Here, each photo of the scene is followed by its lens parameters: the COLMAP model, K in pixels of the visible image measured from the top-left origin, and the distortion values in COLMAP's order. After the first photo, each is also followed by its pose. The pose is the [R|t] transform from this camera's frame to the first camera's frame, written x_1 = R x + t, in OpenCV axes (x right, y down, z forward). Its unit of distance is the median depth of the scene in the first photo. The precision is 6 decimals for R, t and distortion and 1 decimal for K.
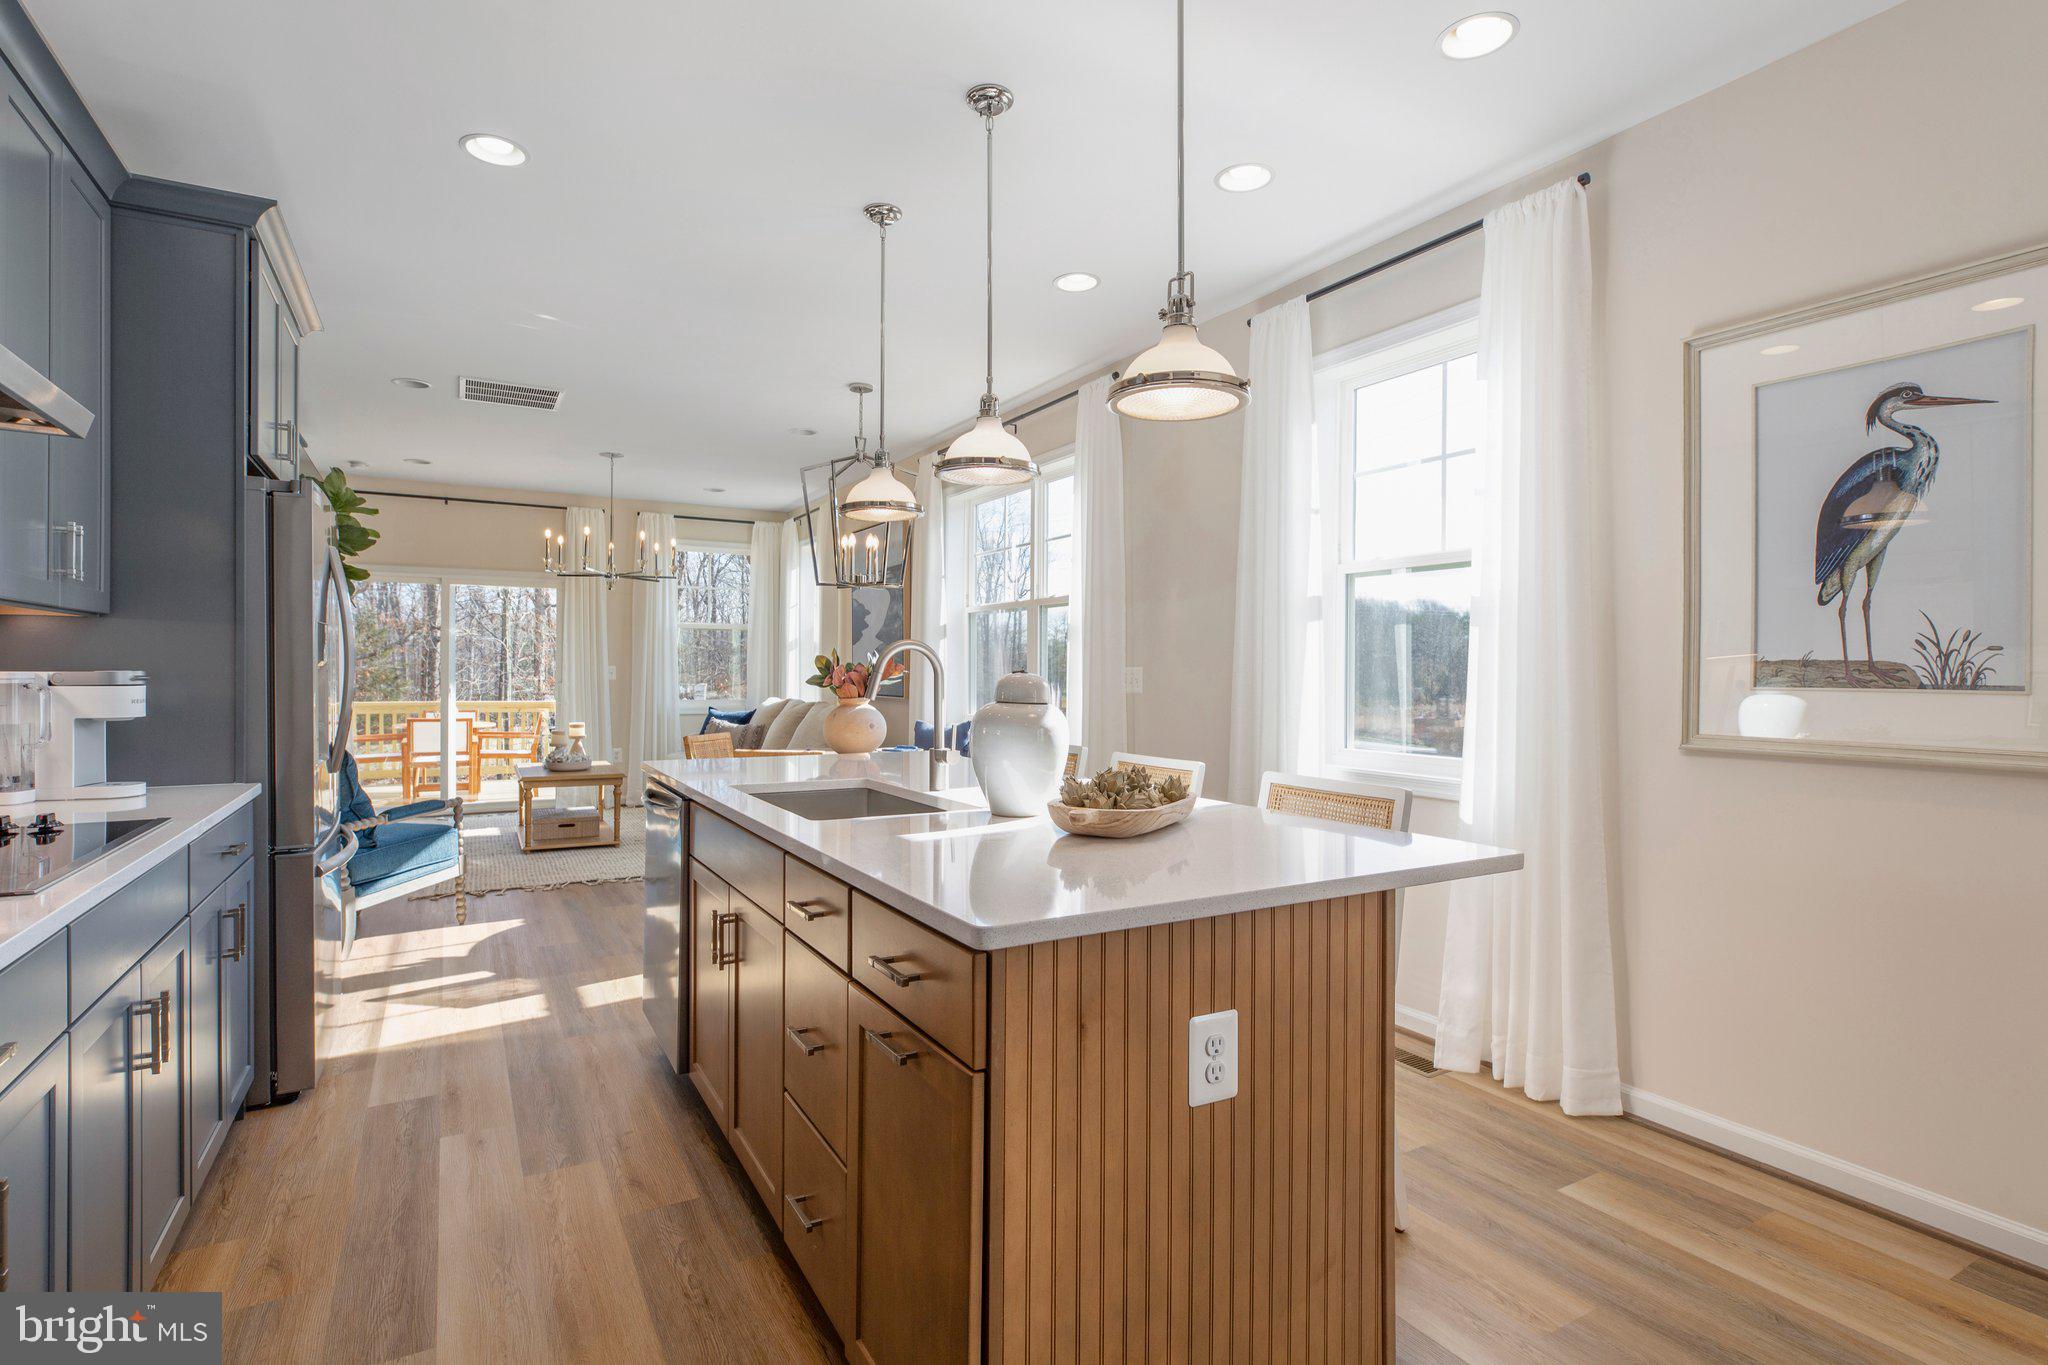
lens RADIAL K [[996.7, 0, 1020.1], [0, 996.7, 670.0], [0, 0, 1]] dist [0.002917, 0.000092]
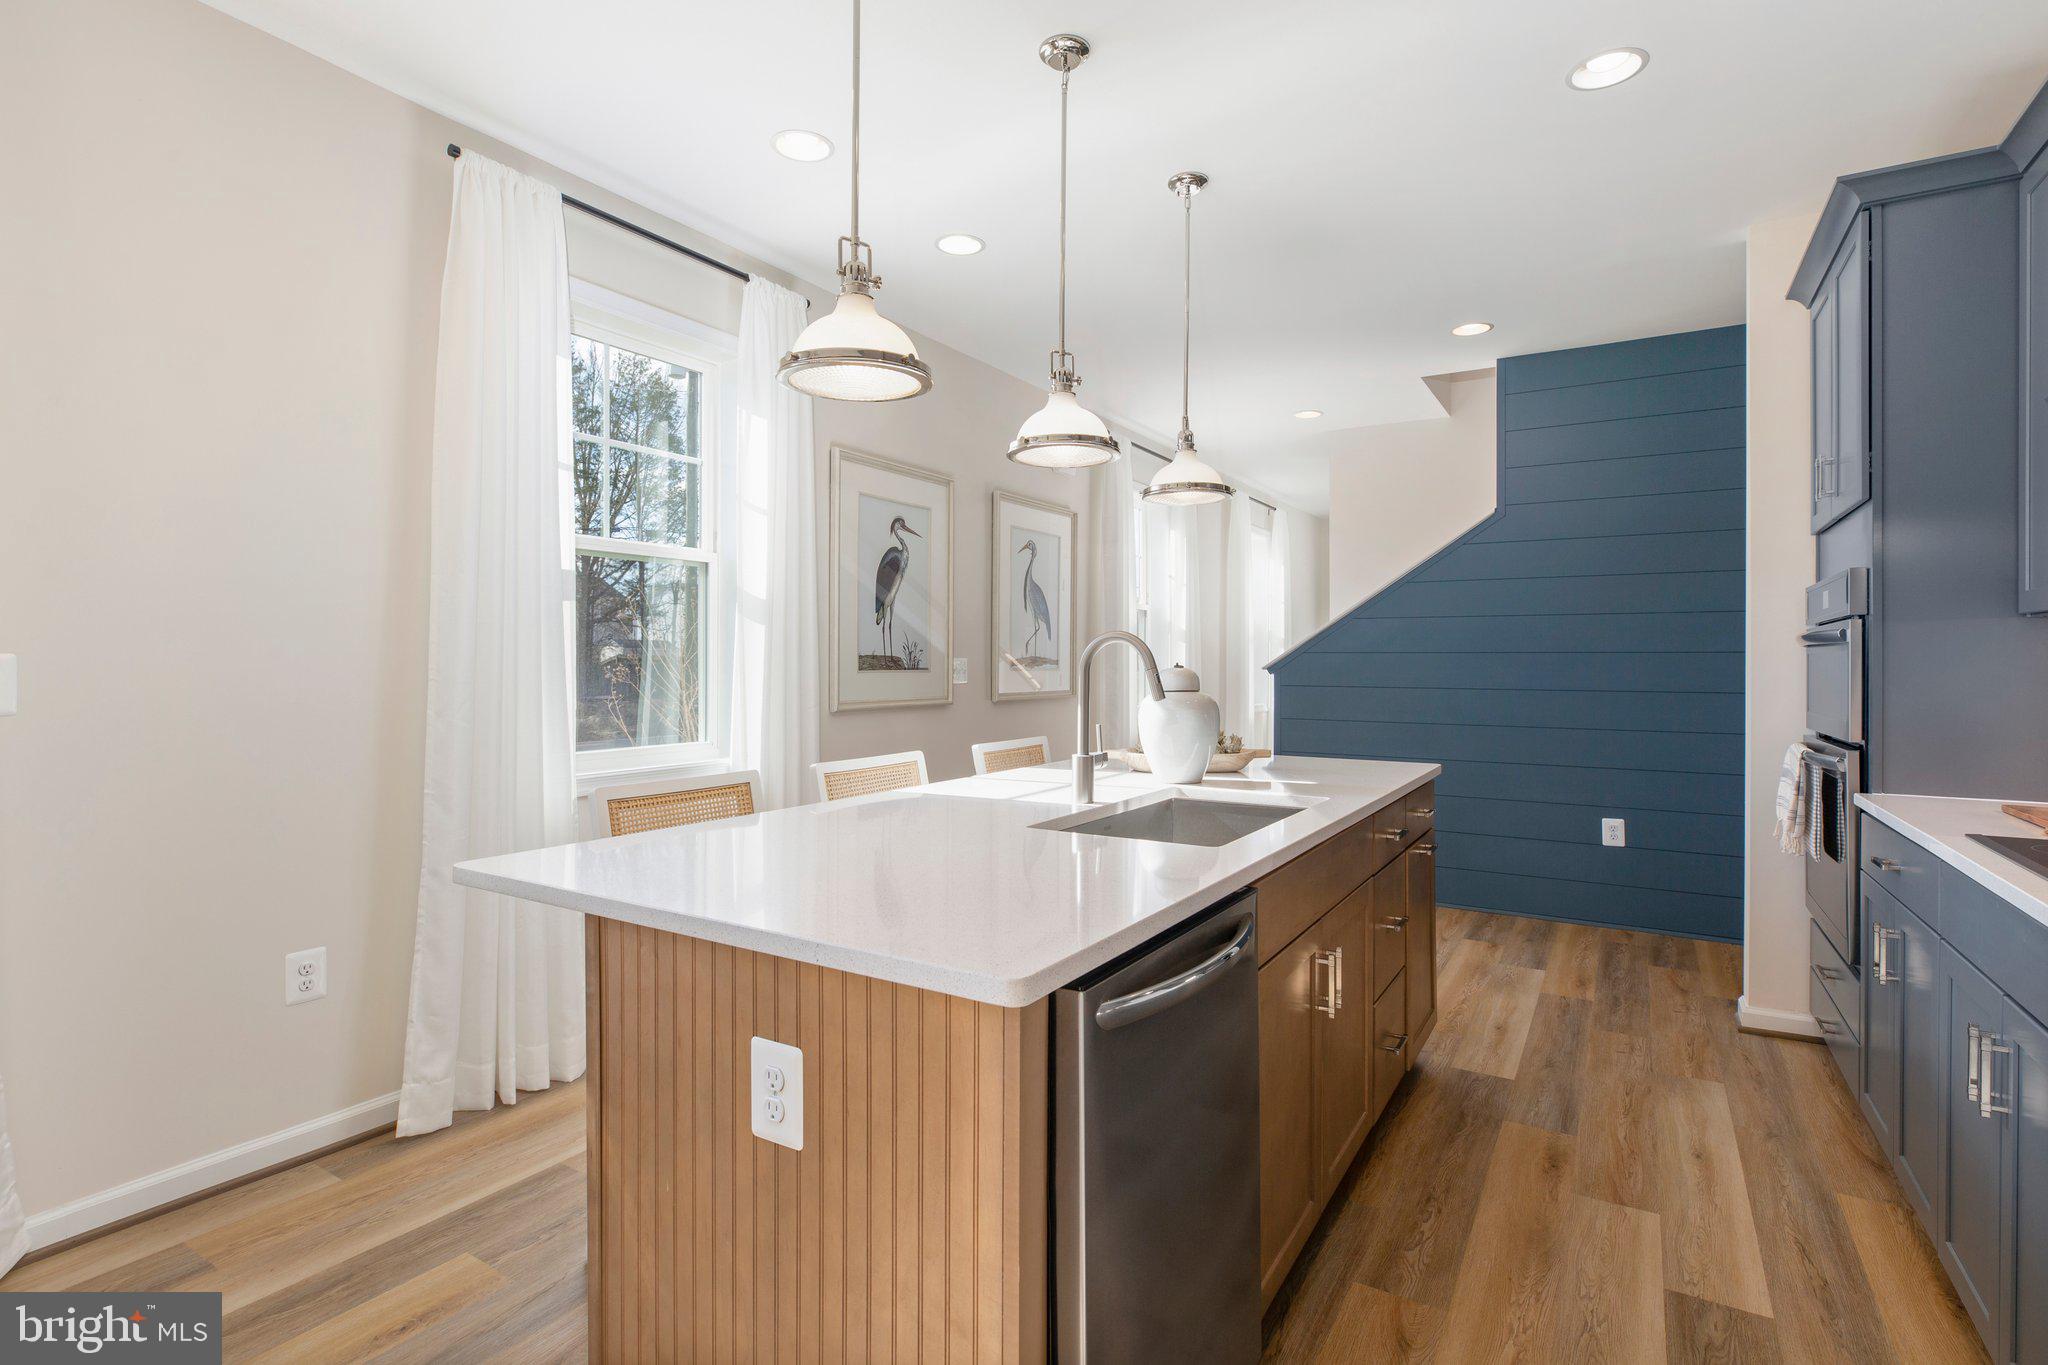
lens RADIAL K [[996.7, 0, 1020.1], [0, 996.7, 670.0], [0, 0, 1]] dist [0.002917, 0.000092]
pose [[-0.474747, -0.013017, 0.880026, -0.947558], [-0.001706, 0.999902, 0.013869, -0.009274], [-0.880120, 0.005083, -0.474723, 1.682820]]
